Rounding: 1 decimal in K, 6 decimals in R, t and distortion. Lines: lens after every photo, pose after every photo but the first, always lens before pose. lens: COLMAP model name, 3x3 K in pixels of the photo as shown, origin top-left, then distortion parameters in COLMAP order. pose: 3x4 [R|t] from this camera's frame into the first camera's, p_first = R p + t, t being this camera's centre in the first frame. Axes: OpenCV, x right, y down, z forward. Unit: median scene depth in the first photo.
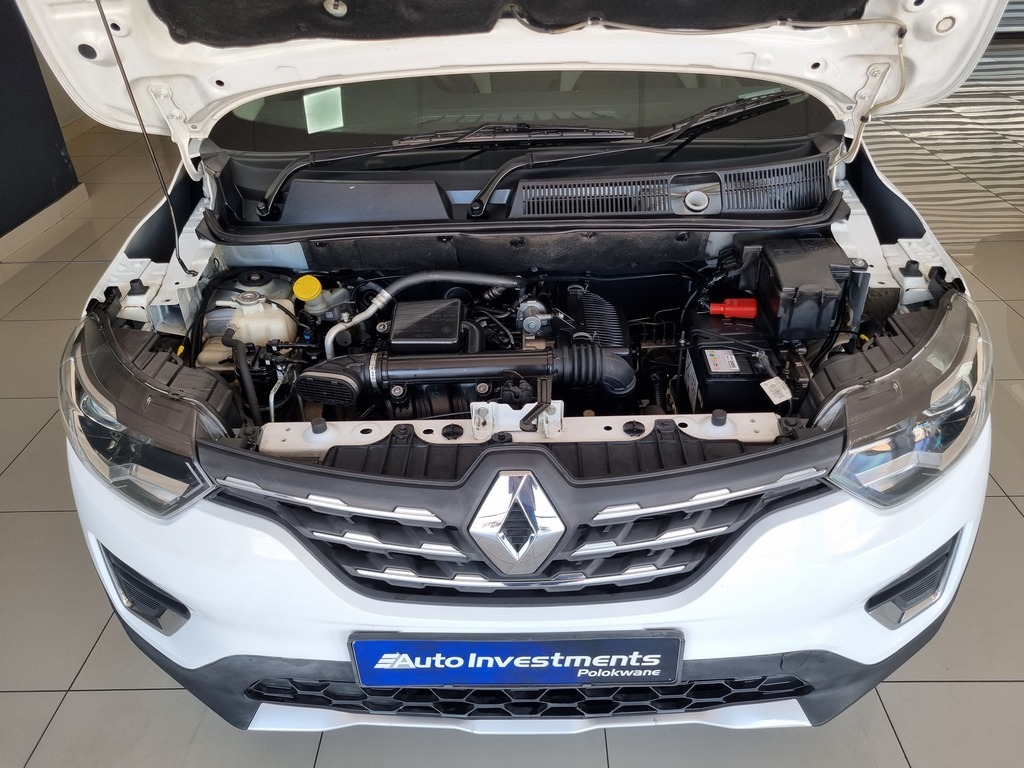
lens RADIAL K [[771.2, 0, 516.0], [0, 771.2, 377.2], [0, 0, 1]] dist [0.028011, -0.020274]
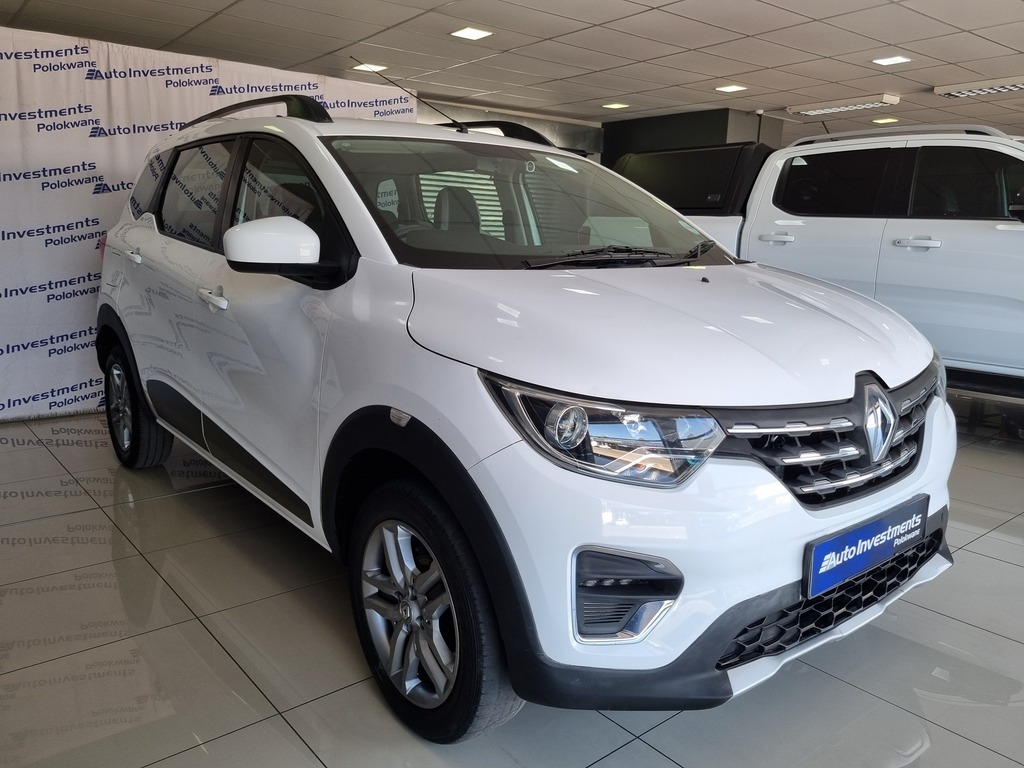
lens RADIAL K [[771.2, 0, 519.0], [0, 771.2, 391.5], [0, 0, 1]] dist [0.028011, -0.020274]
pose [[0.760770, -0.082509, 0.643756, -1.372591], [0.315132, 0.914077, -0.255257, 0.274332], [-0.567381, 0.397060, 0.721403, 0.242287]]
